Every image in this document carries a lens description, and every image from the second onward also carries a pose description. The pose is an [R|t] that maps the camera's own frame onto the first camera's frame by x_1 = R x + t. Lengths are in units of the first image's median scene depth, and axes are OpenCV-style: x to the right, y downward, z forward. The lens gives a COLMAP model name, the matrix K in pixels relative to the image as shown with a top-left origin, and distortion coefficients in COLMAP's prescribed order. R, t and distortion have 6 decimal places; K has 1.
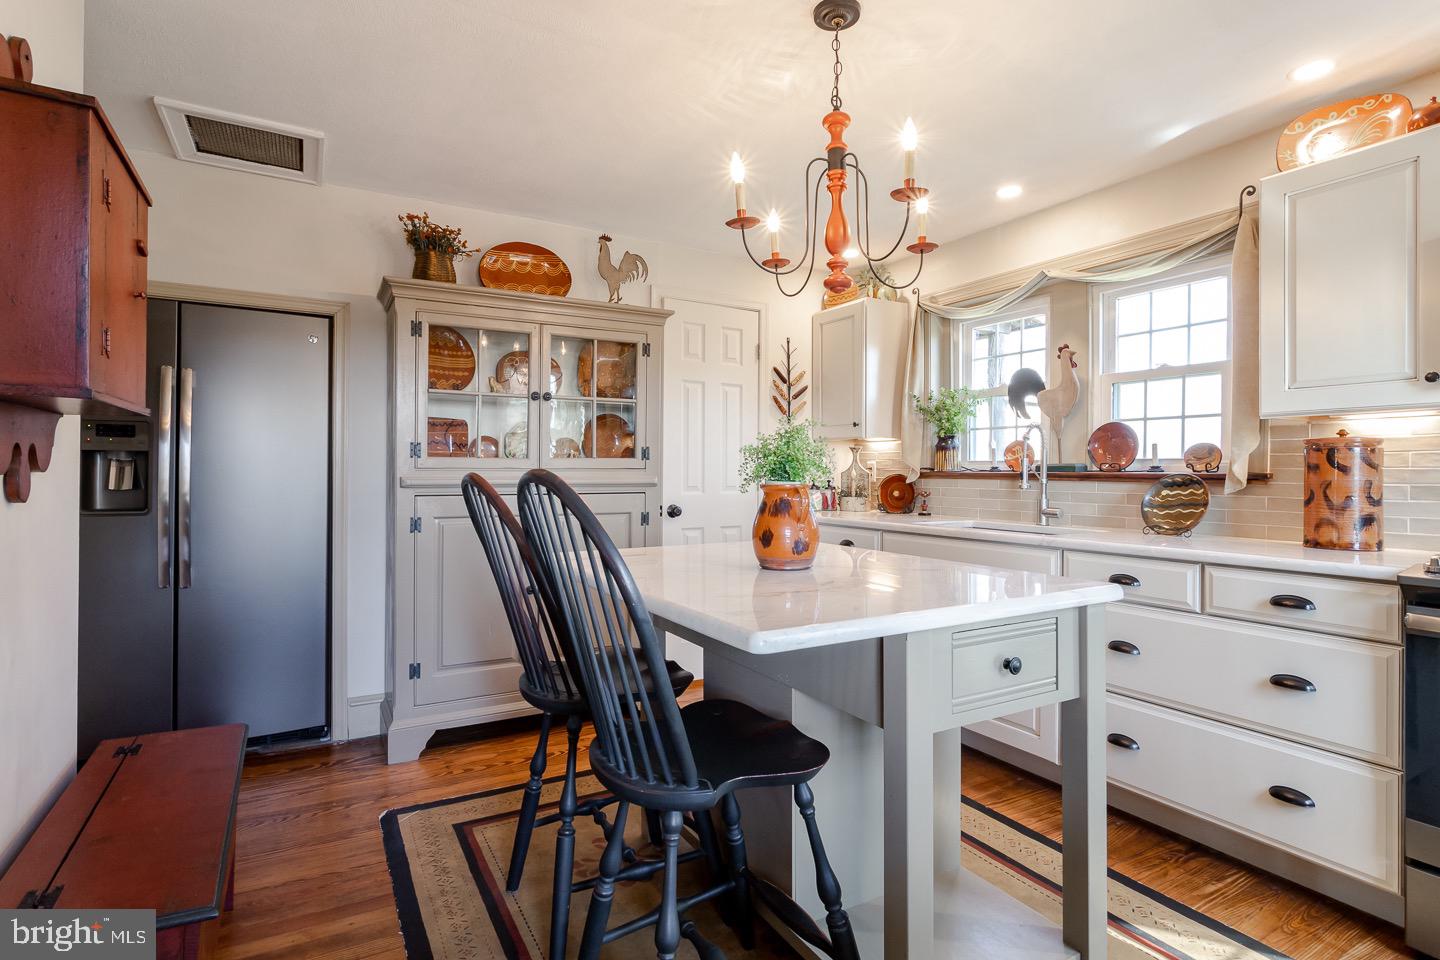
lens RADIAL K [[732.0, 0, 727.3], [0, 732.0, 473.5], [0, 0, 1]] dist [-0.011833, 0.006191]
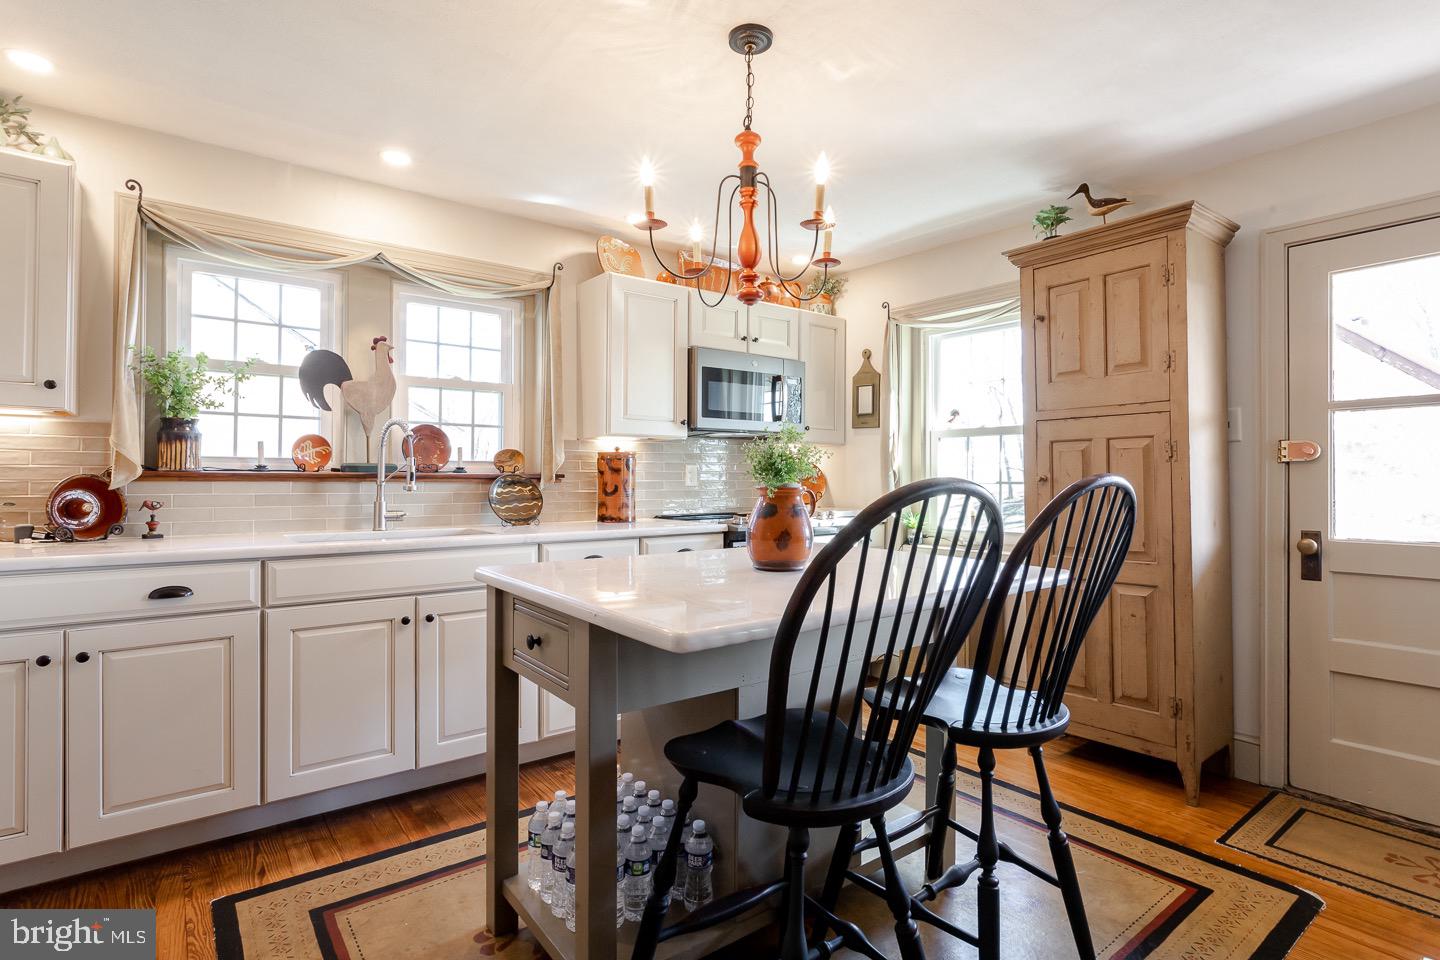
lens RADIAL K [[732.0, 0, 721.2], [0, 732.0, 476.7], [0, 0, 1]] dist [-0.011833, 0.006191]
pose [[-0.135079, -0.004793, 0.990823, -0.665700], [-0.001374, 0.999988, 0.004650, -0.001693], [-0.990834, -0.000733, -0.135084, 0.869102]]
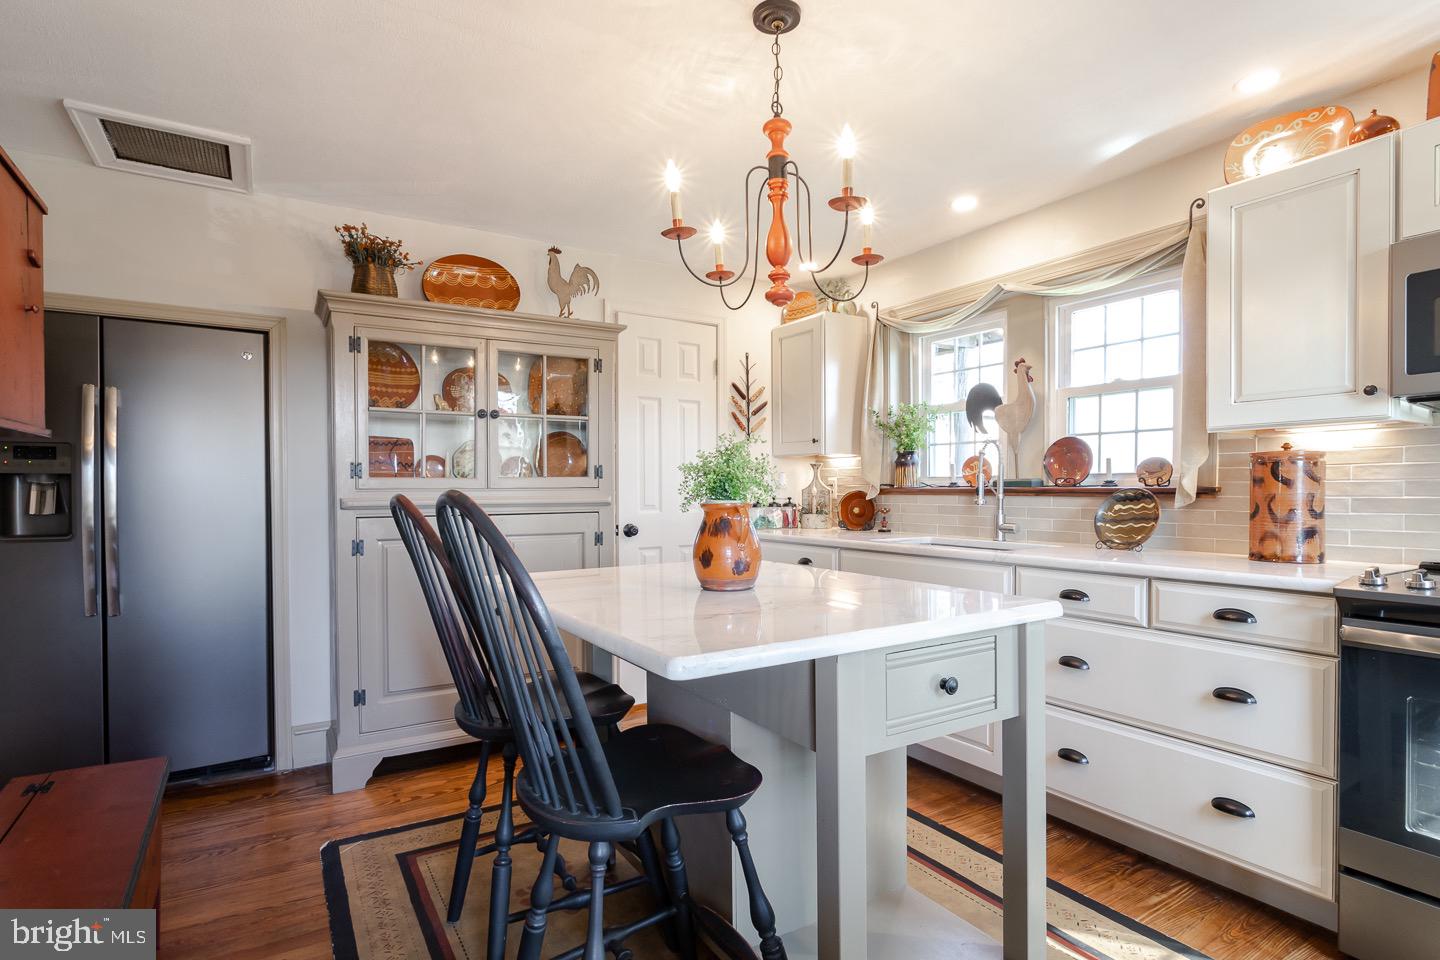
lens RADIAL K [[732.0, 0, 730.1], [0, 732.0, 503.7], [0, 0, 1]] dist [-0.011833, 0.006191]
pose [[0.999404, -0.009230, 0.033253, 0.038061], [0.008629, 0.999798, 0.018166, -0.001222], [-0.033414, -0.017868, 0.999282, 0.017463]]
